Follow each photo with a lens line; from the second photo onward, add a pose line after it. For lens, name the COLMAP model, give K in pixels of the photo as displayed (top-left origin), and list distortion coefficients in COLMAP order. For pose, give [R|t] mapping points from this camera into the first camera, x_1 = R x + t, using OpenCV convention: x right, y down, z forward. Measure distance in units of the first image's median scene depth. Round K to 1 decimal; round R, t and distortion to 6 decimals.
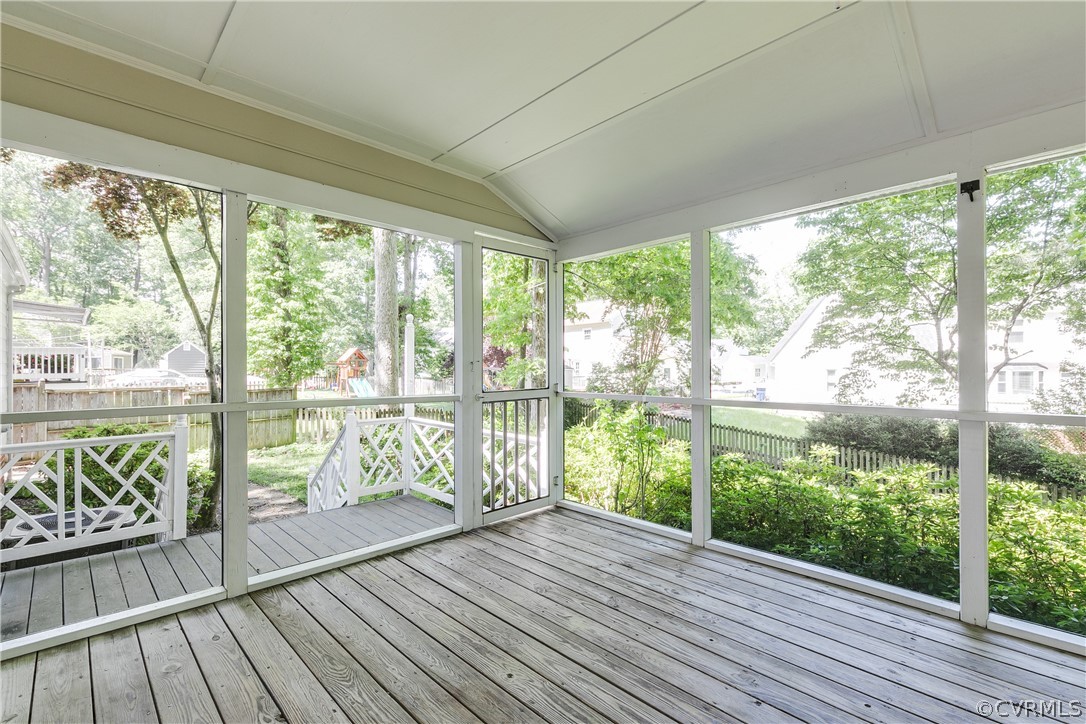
lens RADIAL K [[487.9, 0, 548.2], [0, 487.9, 358.2], [0, 0, 1]] dist [0.004903, 0.000245]
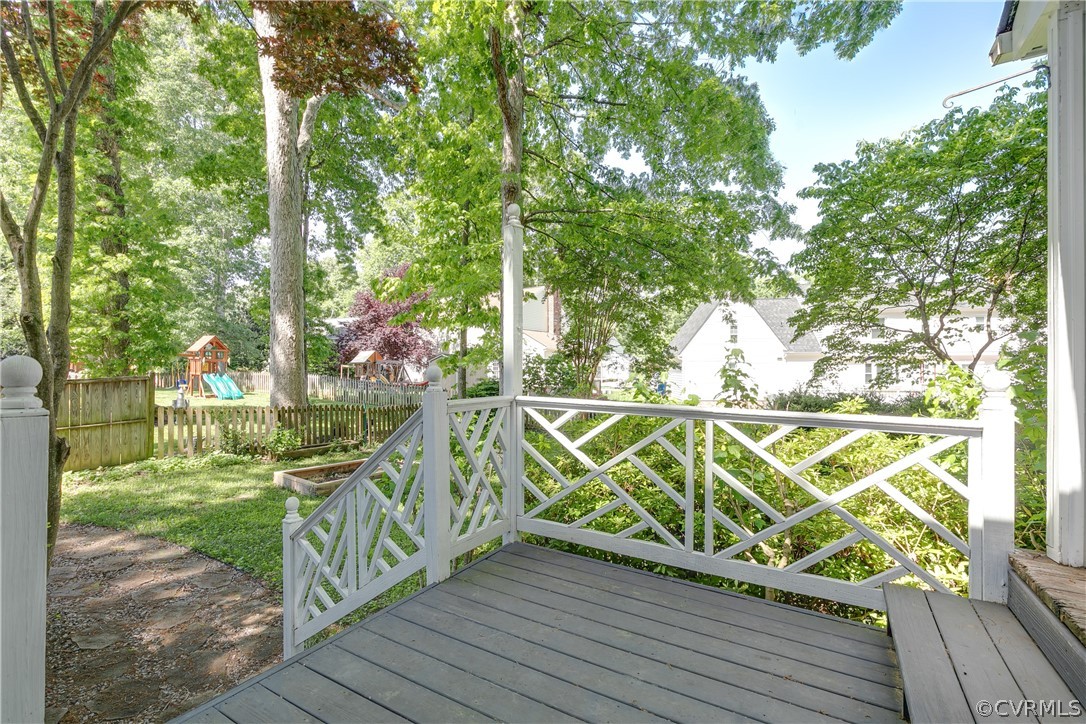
lens RADIAL K [[496.2, 0, 539.4], [0, 496.2, 365.3], [0, 0, 1]] dist [0.000651, -0.000469]
pose [[0.970961, -0.002153, 0.239228, -0.154837], [-0.001690, 0.999873, 0.015859, 0.031343], [-0.239232, -0.015803, 0.970834, 0.192091]]
